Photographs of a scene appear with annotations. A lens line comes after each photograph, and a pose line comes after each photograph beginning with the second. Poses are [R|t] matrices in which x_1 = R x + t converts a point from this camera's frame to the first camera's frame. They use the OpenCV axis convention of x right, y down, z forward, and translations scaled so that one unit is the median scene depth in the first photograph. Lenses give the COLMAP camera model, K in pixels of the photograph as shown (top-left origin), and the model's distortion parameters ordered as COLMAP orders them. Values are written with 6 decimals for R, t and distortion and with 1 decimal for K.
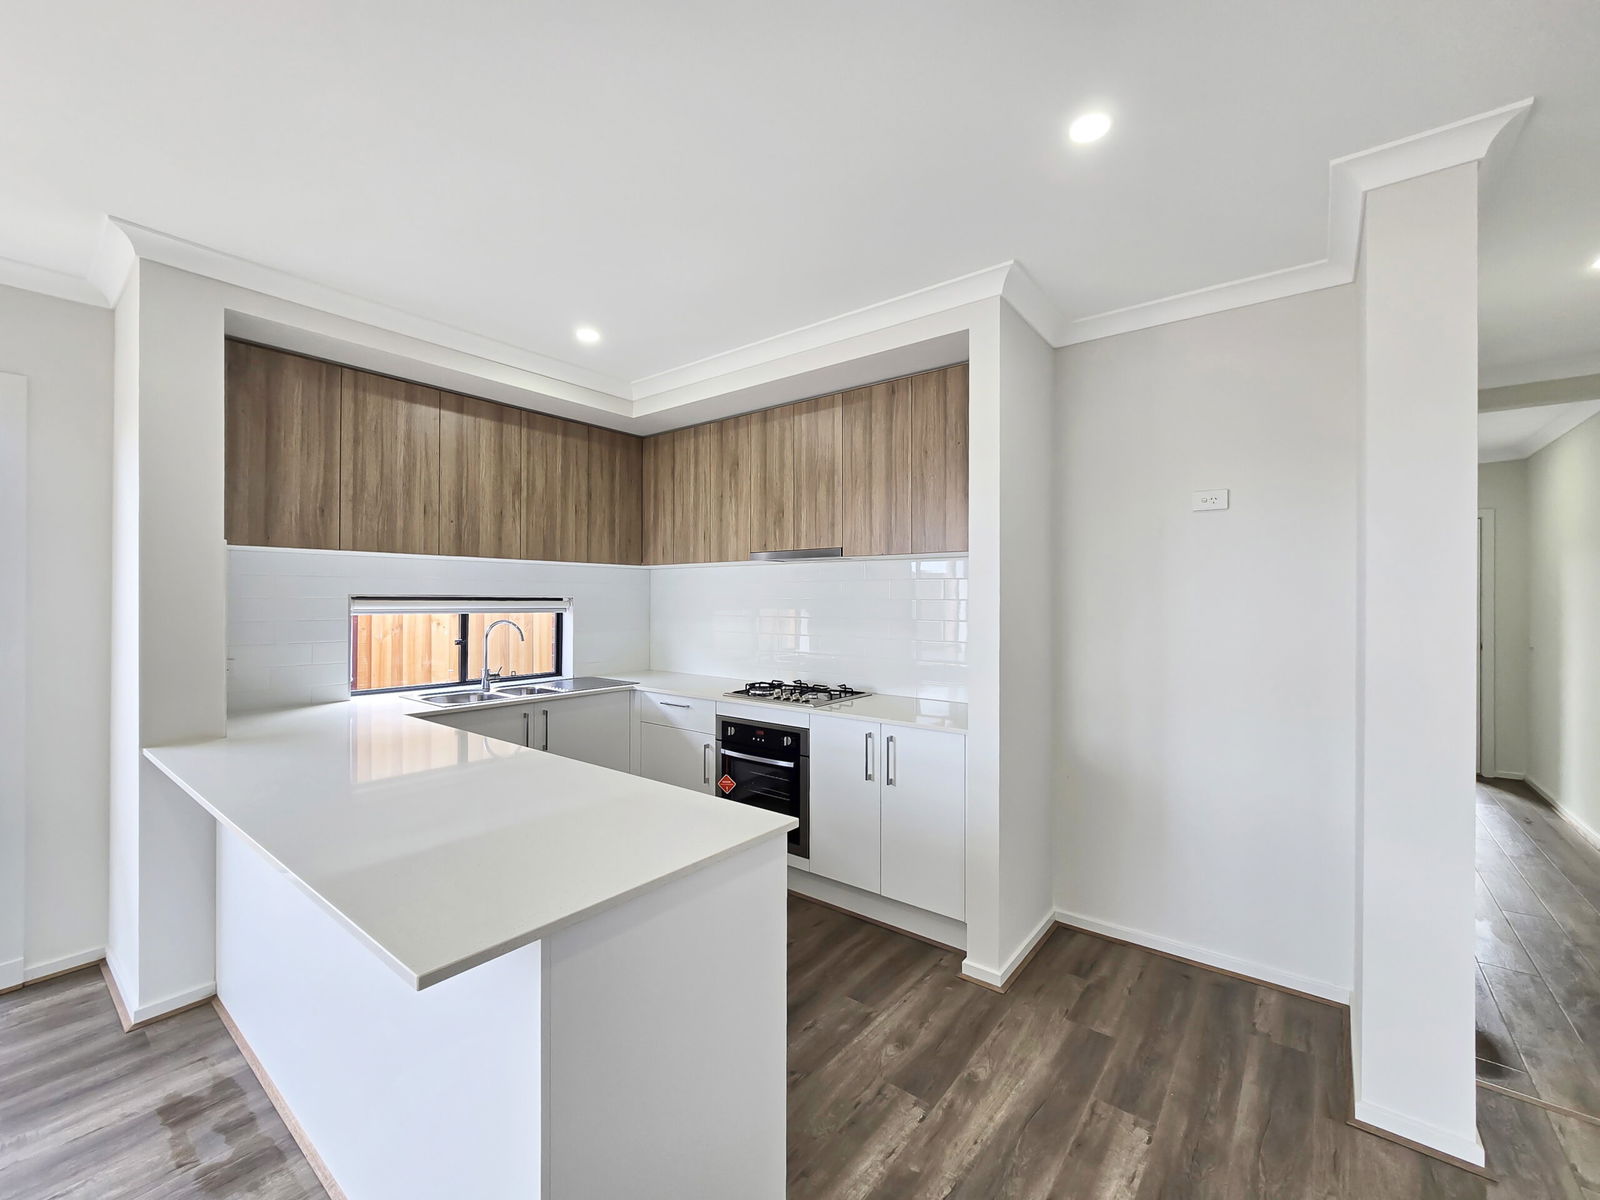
lens RADIAL K [[666.6, 0, 794.0], [0, 666.6, 605.6], [0, 0, 1]] dist [-0.008411, 0.002293]
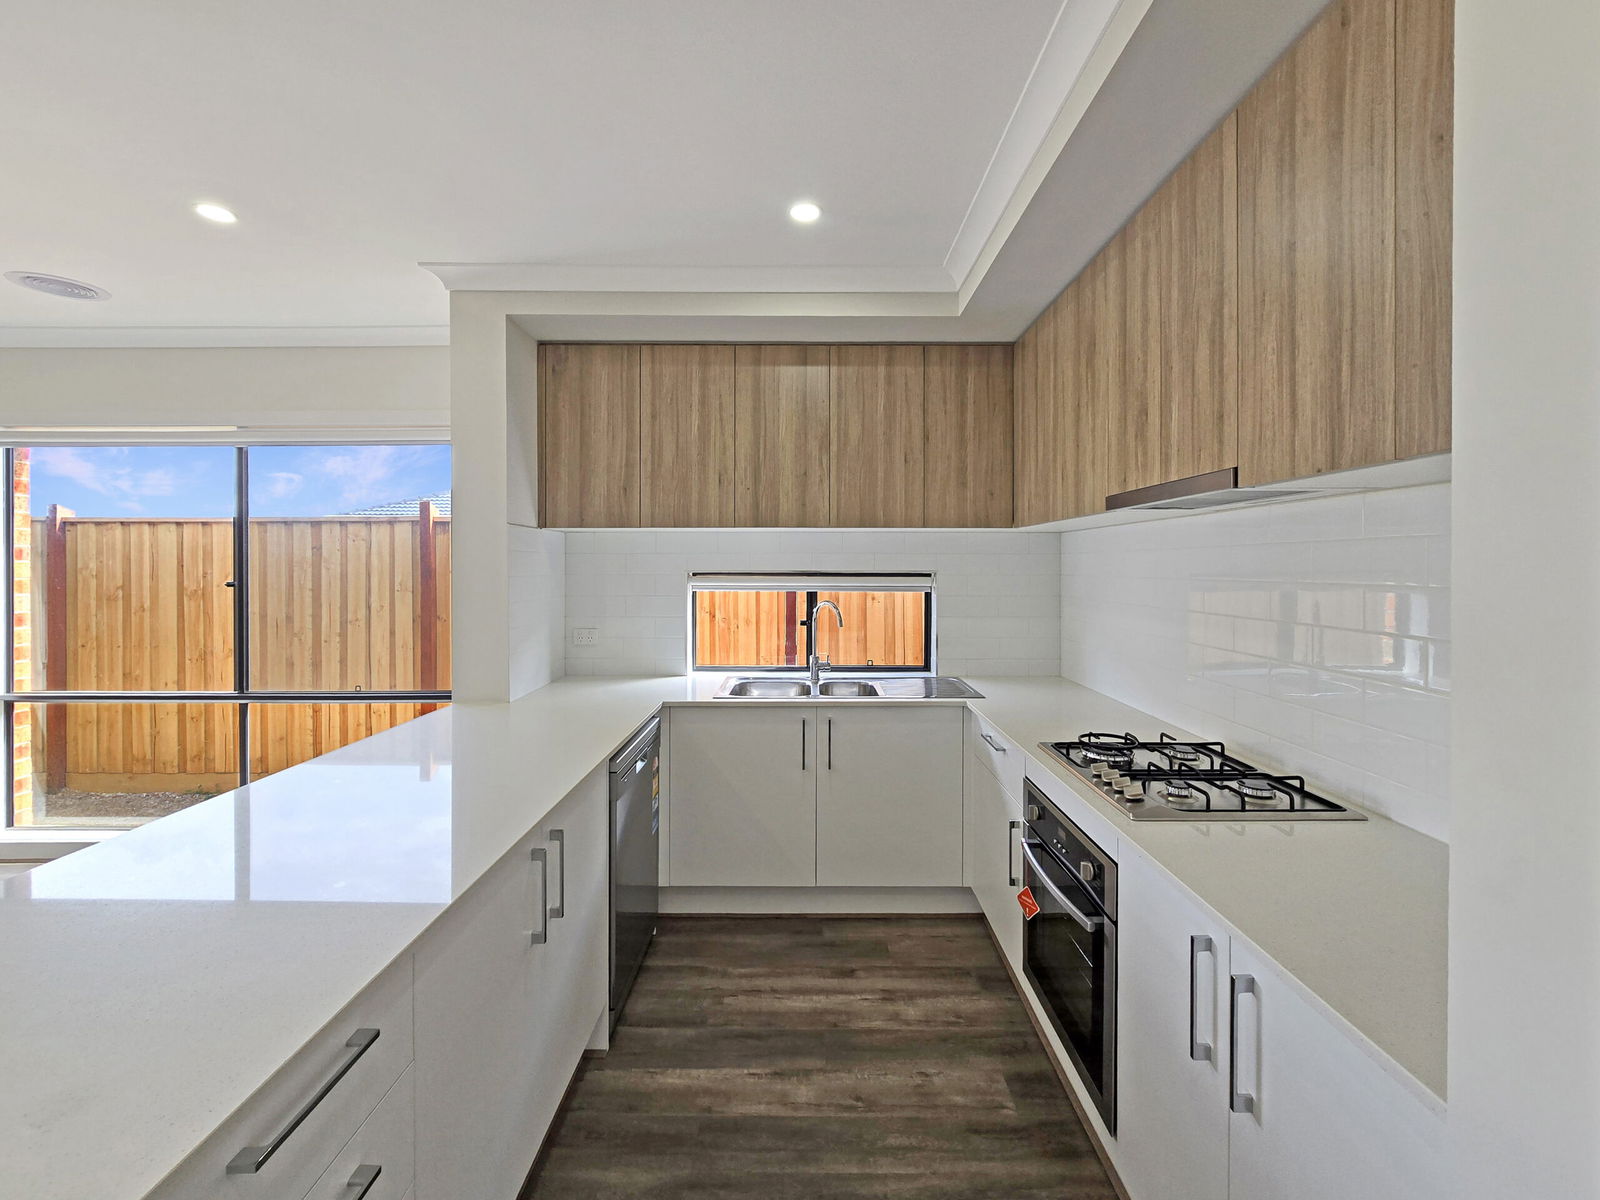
lens RADIAL K [[666.6, 0, 799.3], [0, 666.6, 578.6], [0, 0, 1]] dist [-0.008411, 0.002293]
pose [[0.627384, 0.011968, -0.778618, 0.250779], [-0.004011, 0.999918, 0.012138, -0.019903], [0.778700, -0.004492, 0.627380, 0.548699]]
